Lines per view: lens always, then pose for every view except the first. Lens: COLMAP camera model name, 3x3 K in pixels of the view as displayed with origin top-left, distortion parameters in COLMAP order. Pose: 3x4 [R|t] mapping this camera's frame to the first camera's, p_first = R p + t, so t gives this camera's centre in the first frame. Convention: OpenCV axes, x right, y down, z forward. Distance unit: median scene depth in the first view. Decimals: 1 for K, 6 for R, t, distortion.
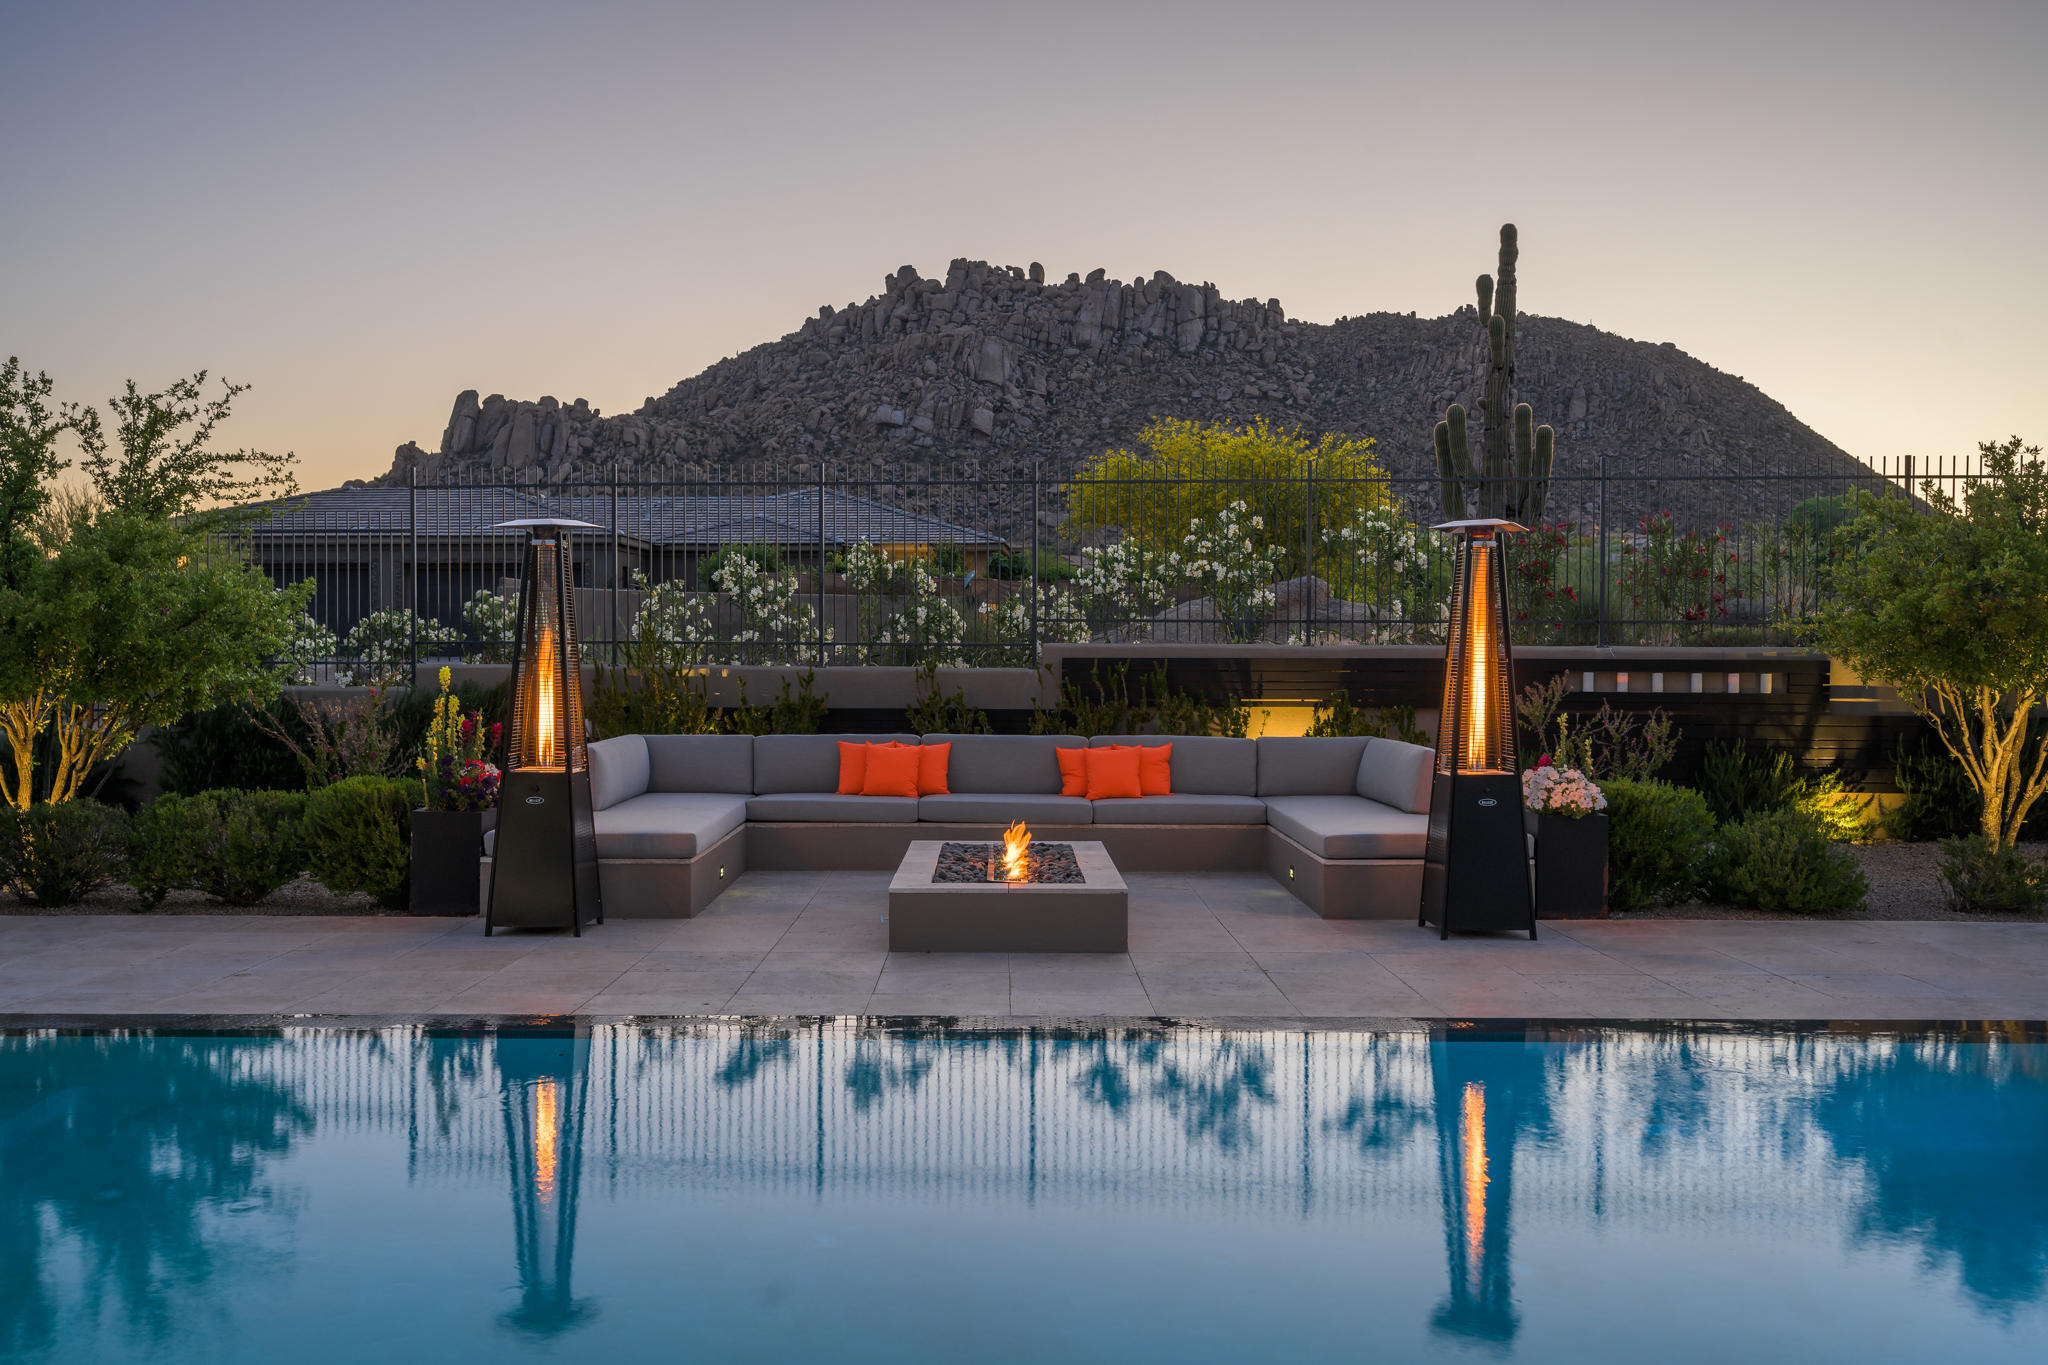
lens RADIAL K [[1838.8, 0, 1020.5], [0, 1838.8, 679.7], [0, 0, 1]] dist [-0.090260, -0.007632]
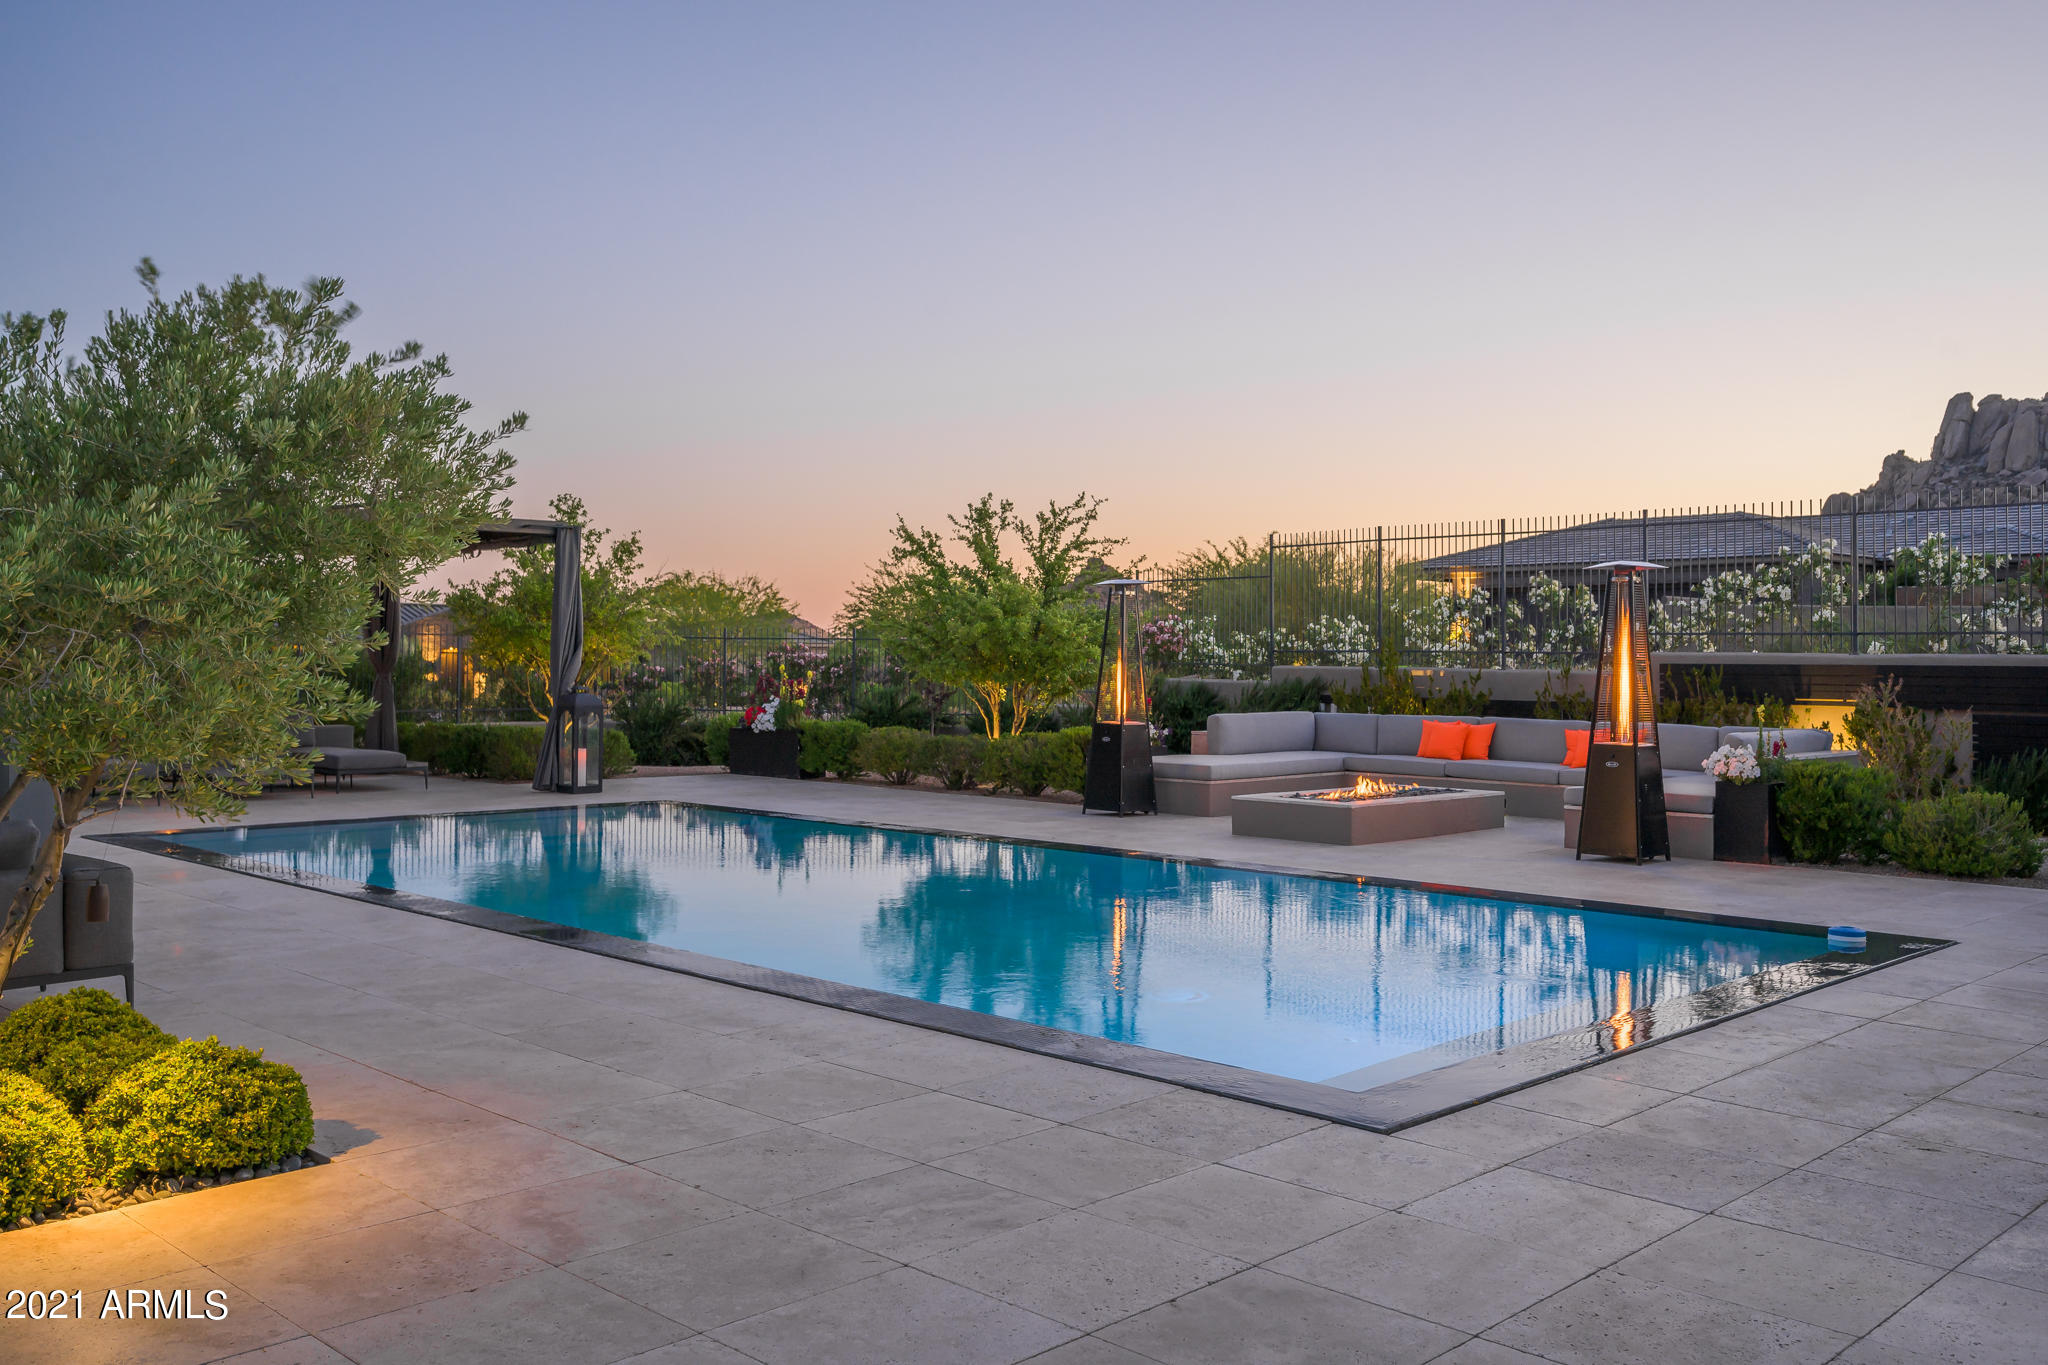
lens RADIAL K [[1755.1, 0, 1025.0], [0, 1755.1, 680.5], [0, 0, 1]] dist [-0.004519, -0.001577]
pose [[0.707557, 0.008580, -0.706604, 0.599043], [-0.013234, 0.999912, -0.001110, 0.007079], [0.706532, 0.010137, 0.707608, -0.179834]]
